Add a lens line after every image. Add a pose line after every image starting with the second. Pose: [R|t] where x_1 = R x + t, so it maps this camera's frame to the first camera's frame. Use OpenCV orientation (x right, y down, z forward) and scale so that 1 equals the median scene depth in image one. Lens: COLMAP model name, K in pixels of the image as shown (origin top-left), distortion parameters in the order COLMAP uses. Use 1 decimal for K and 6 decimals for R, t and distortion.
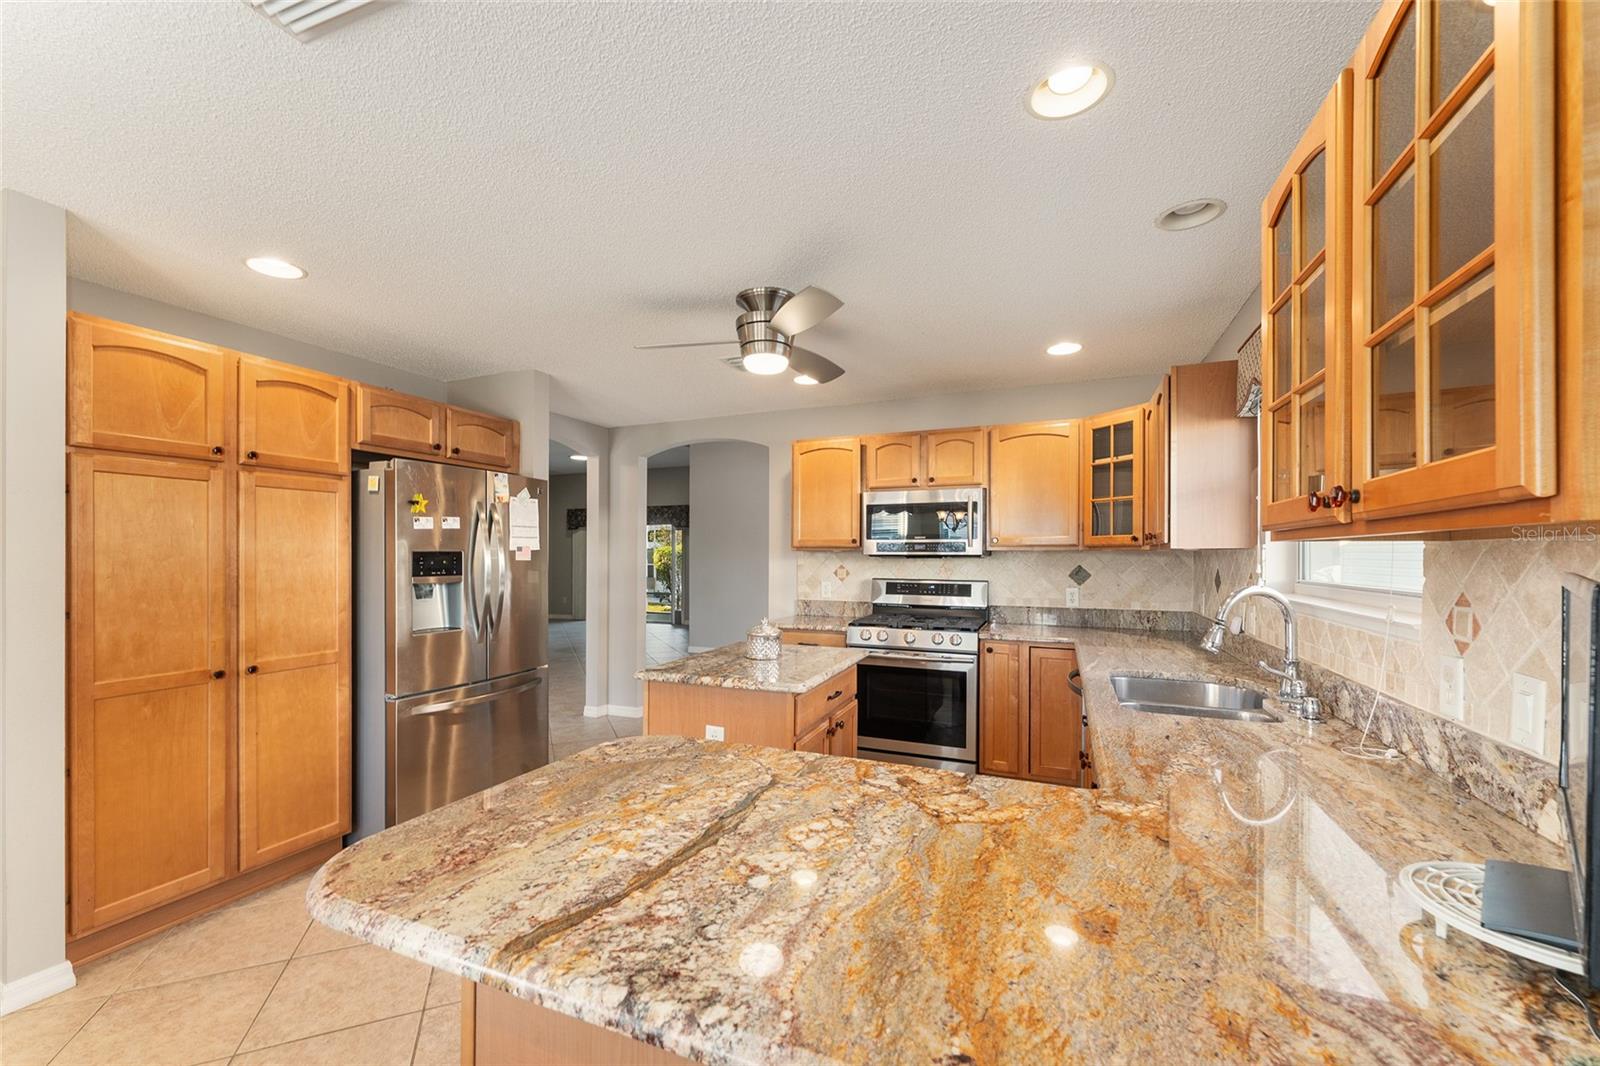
lens RADIAL K [[651.8, 0, 780.4], [0, 651.8, 551.3], [0, 0, 1]] dist [0.001361, -0.000207]
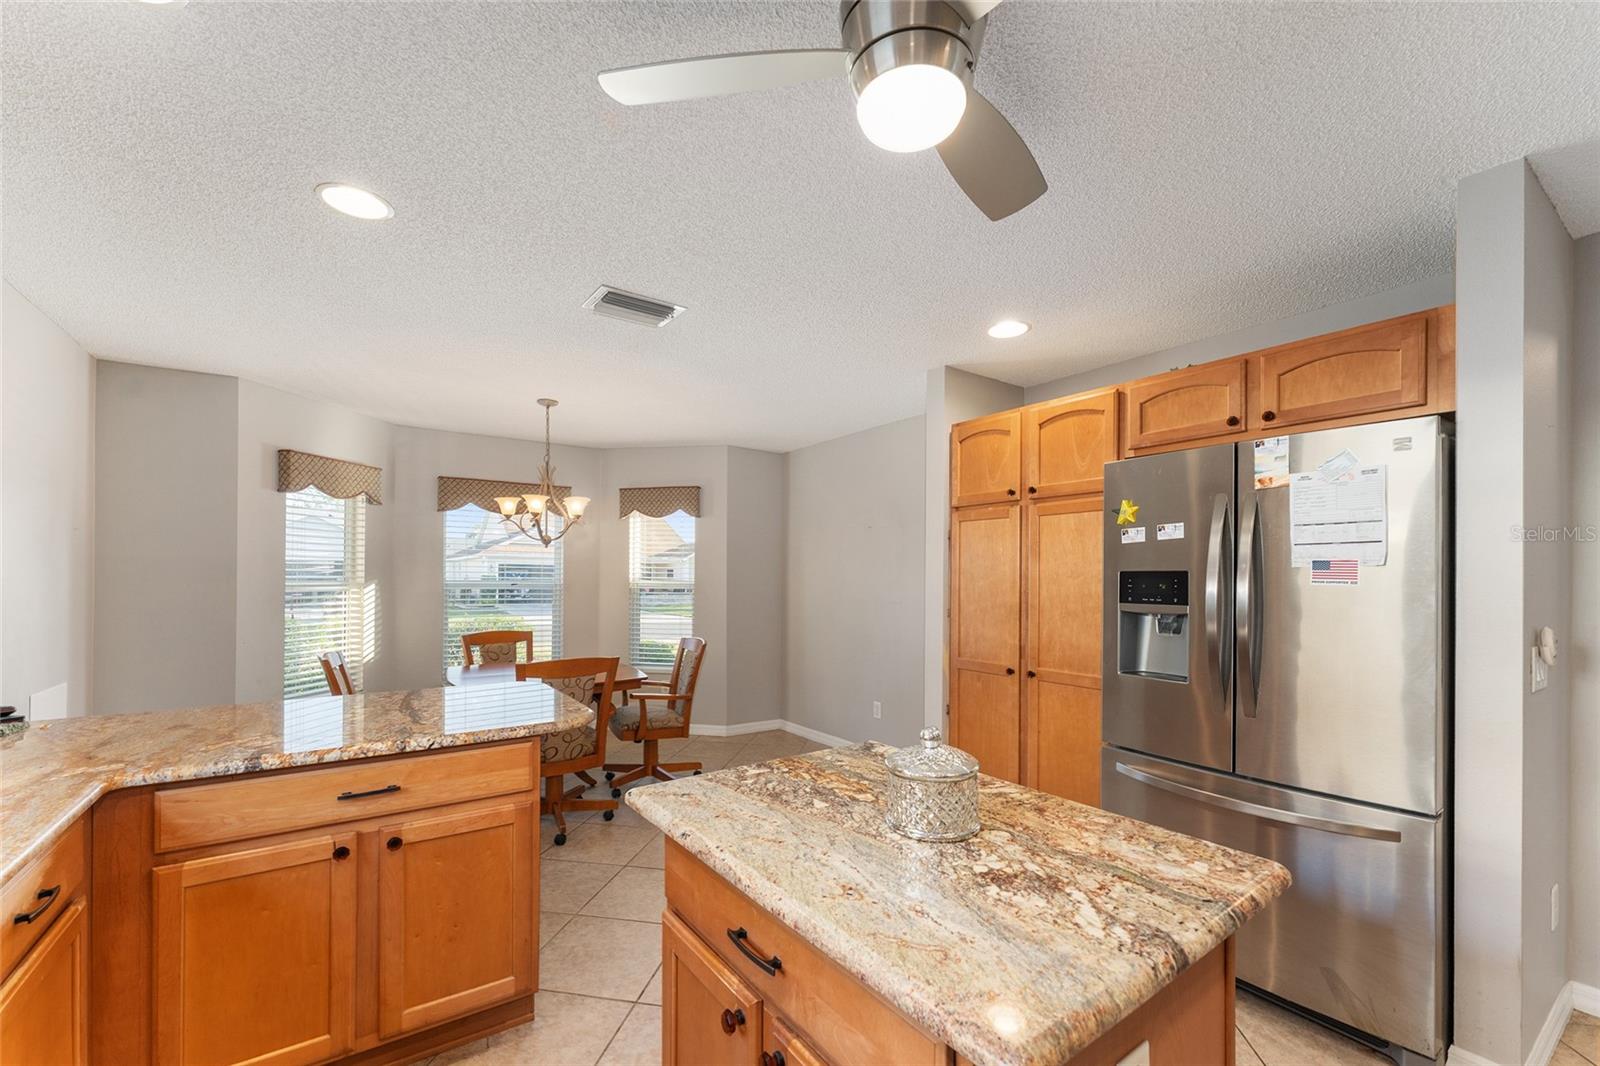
lens RADIAL K [[651.8, 0, 777.4], [0, 651.8, 585.2], [0, 0, 1]] dist [0.001361, -0.000207]
pose [[-0.541755, 0.007891, -0.840499, 0.284615], [-0.001592, 0.999945, 0.010414, 0.007514], [0.840535, 0.006980, -0.541712, 0.861016]]
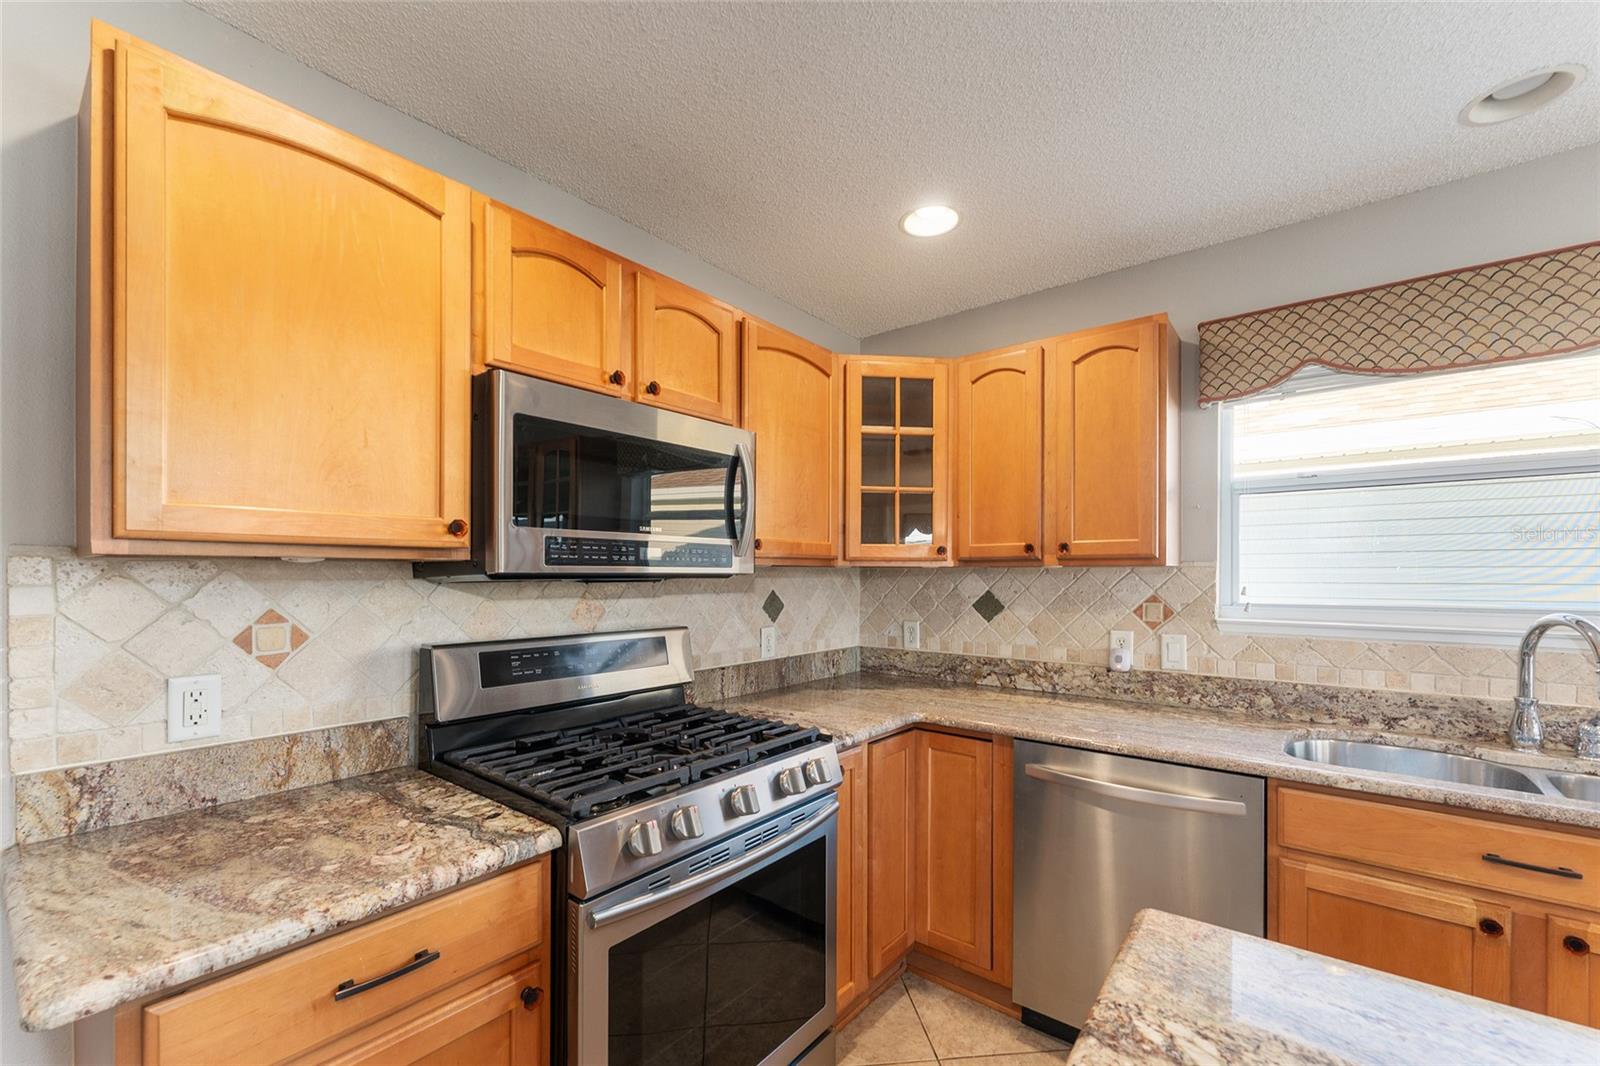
lens RADIAL K [[651.8, 0, 804.9], [0, 651.8, 572.5], [0, 0, 1]] dist [0.001361, -0.000207]
pose [[0.264249, 0.000575, 0.964454, -0.150843], [-0.005992, 0.999982, 0.001046, 0.003957], [-0.964436, -0.006055, 0.264248, 0.891405]]
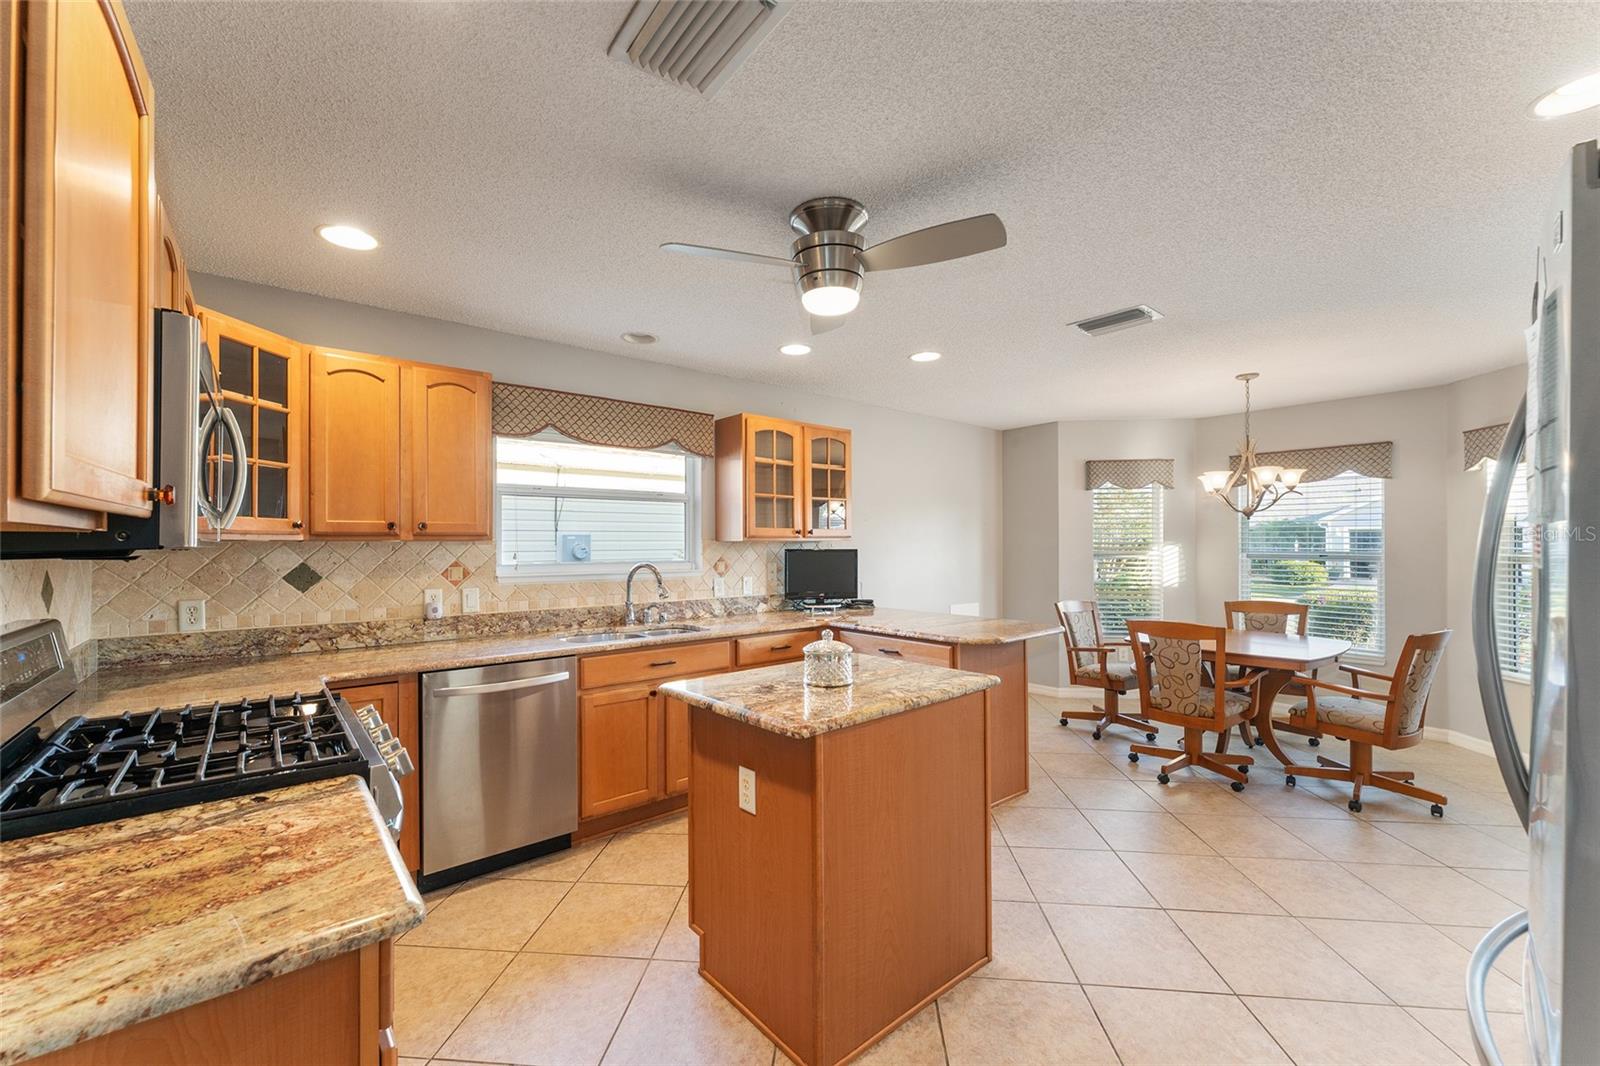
lens RADIAL K [[630.3, 0, 779.4], [0, 630.3, 543.2], [0, 0, 1]] dist [-0.003026, -0.000500]
pose [[-0.881922, 0.002659, 0.471388, -0.240569], [-0.000813, 0.999974, -0.007163, 0.005249], [-0.471395, -0.006700, -0.881897, 1.270427]]
